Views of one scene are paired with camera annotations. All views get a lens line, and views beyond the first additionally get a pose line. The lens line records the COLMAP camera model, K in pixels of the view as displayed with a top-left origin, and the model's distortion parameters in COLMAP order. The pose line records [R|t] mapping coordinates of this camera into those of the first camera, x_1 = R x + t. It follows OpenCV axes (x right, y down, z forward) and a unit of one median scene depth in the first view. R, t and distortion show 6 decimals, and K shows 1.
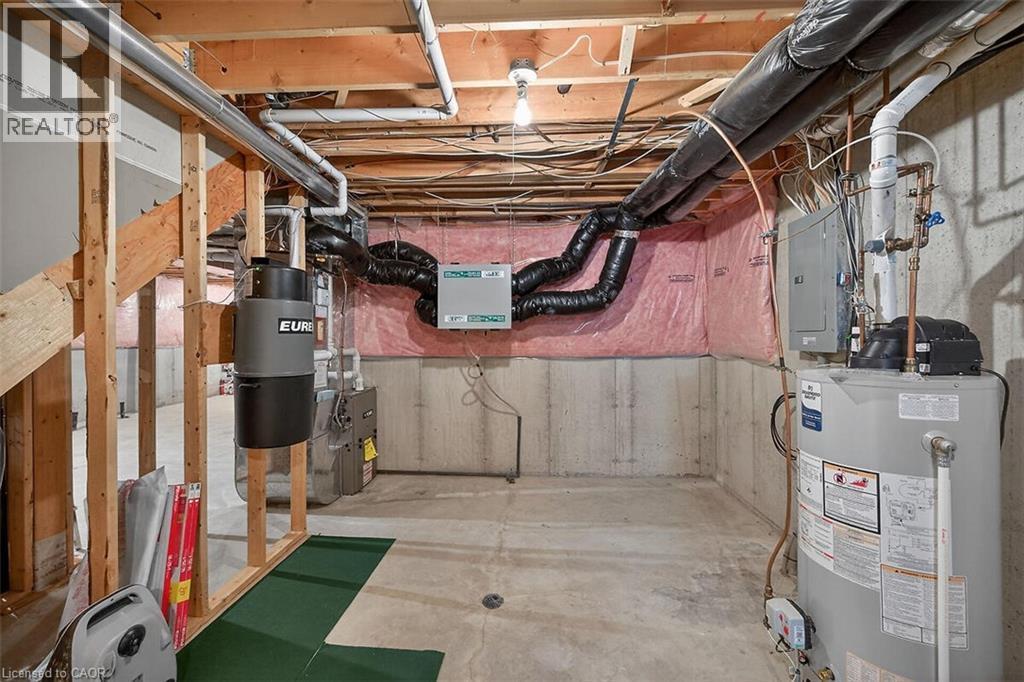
lens RADIAL K [[398.8, 0, 508.3], [0, 398.8, 337.3], [0, 0, 1]] dist [0.003127, -0.002674]
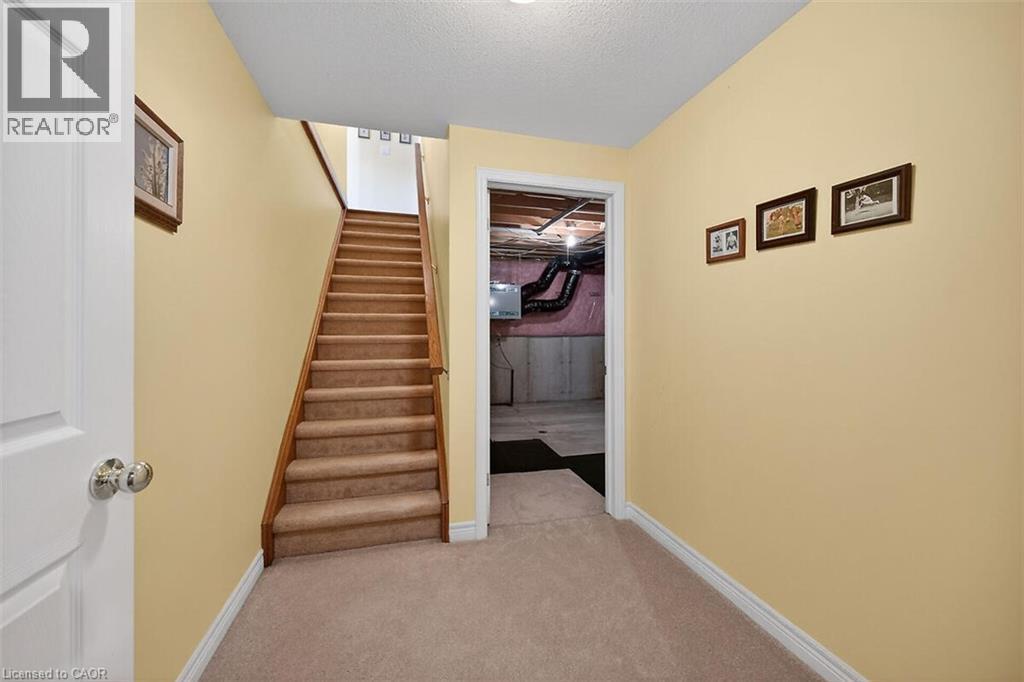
lens RADIAL K [[398.8, 0, 513.3], [0, 398.8, 337.6], [0, 0, 1]] dist [0.003127, -0.002674]
pose [[0.938475, -0.001708, 0.345344, -0.595075], [0.000304, 0.999991, 0.004120, 0.051934], [-0.345348, -0.003762, 0.938467, -0.661619]]
